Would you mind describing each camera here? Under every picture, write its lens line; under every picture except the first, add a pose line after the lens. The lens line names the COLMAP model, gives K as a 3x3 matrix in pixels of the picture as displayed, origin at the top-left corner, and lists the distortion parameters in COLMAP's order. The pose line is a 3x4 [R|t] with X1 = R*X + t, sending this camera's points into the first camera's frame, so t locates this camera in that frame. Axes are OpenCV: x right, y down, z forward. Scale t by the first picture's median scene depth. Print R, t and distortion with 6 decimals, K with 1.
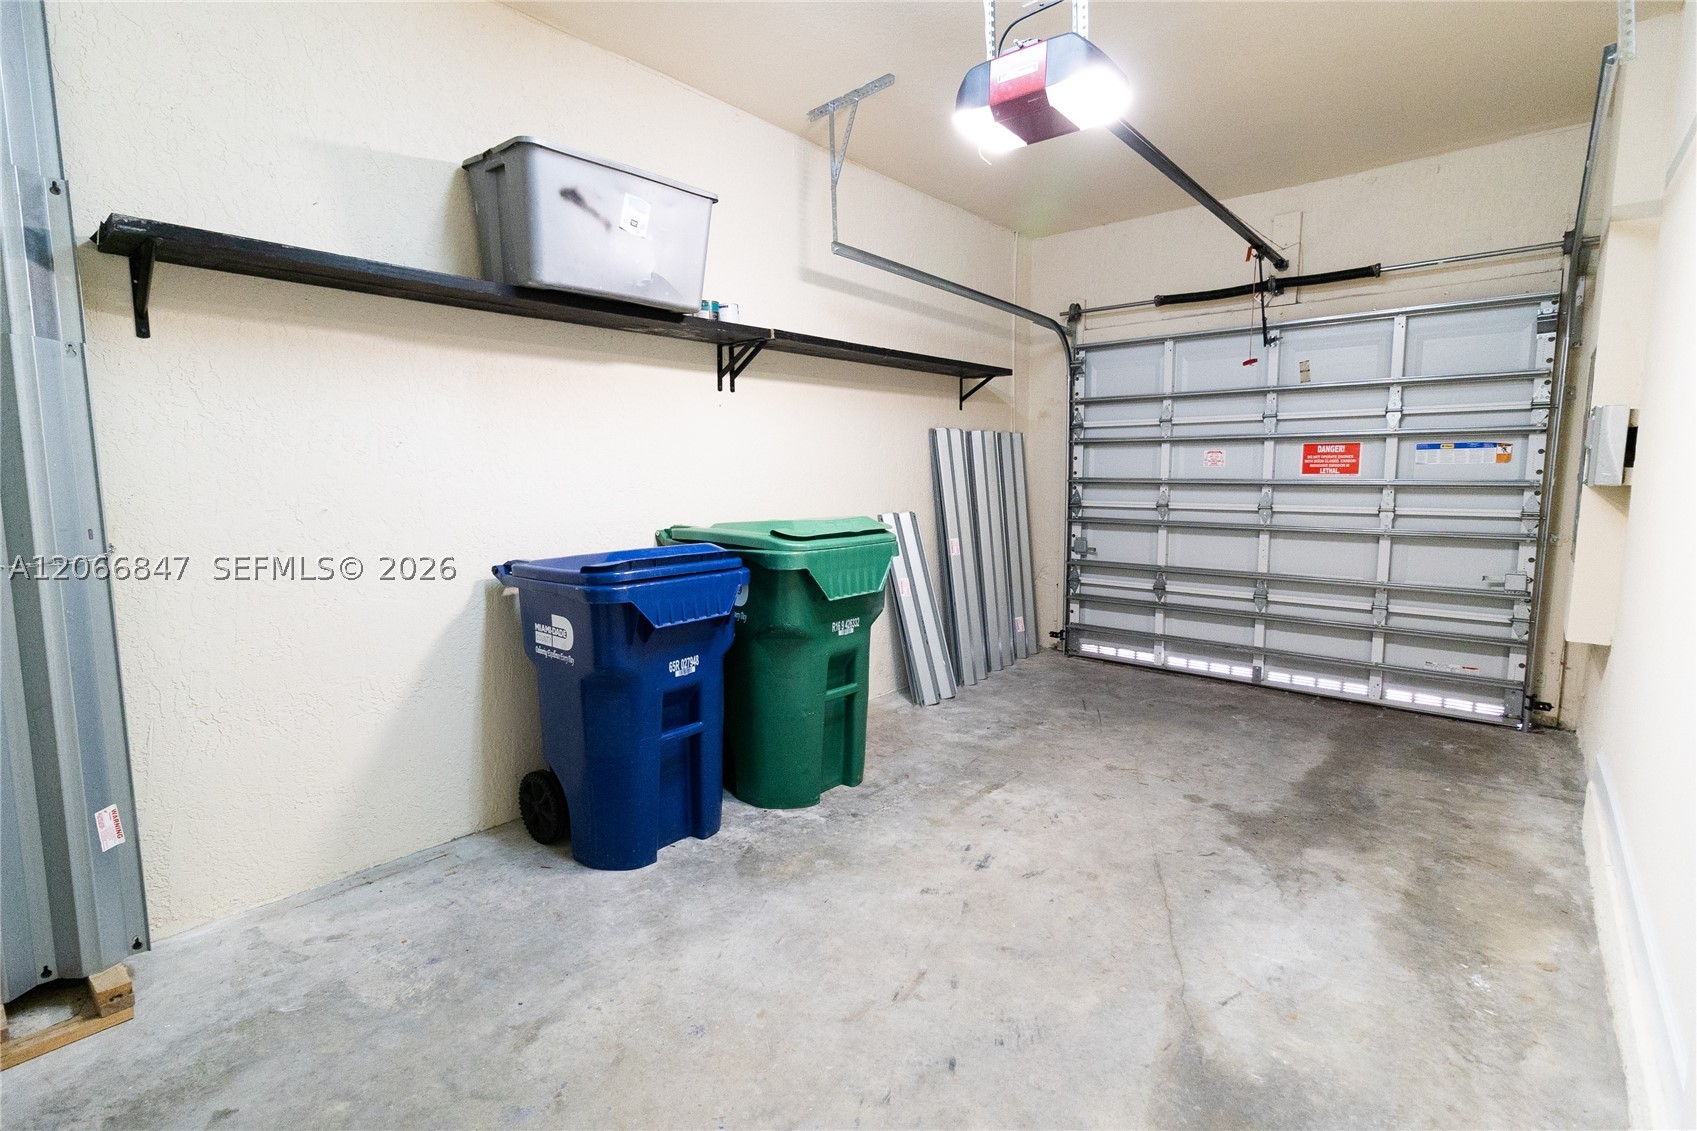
lens RADIAL K [[781.0, 0, 849.9], [0, 781.0, 562.4], [0, 0, 1]] dist [0.004828, 0.000915]
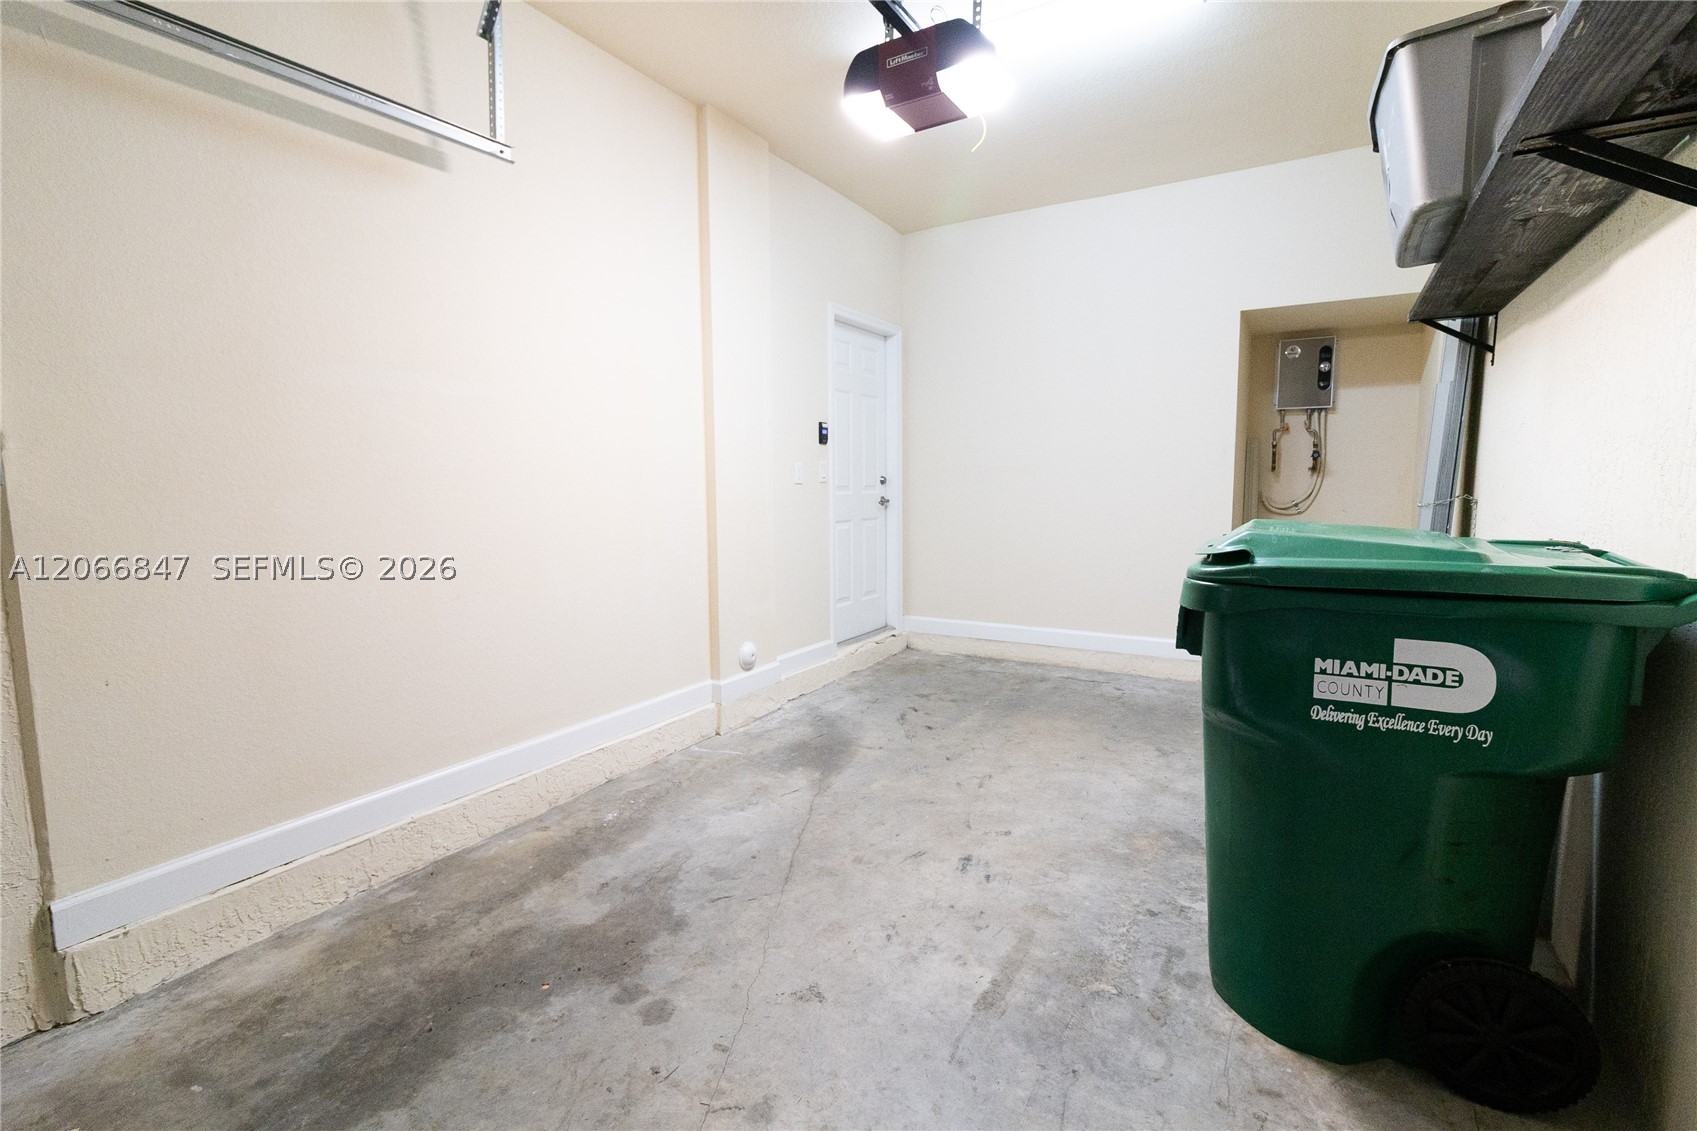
lens RADIAL K [[781.0, 0, 846.1], [0, 781.0, 563.8], [0, 0, 1]] dist [0.004828, 0.000915]
pose [[-0.984835, 0.028489, -0.171136, 0.474272], [-0.010903, 0.974312, 0.224936, -0.191634], [0.173148, 0.223391, -0.959227, 1.830884]]
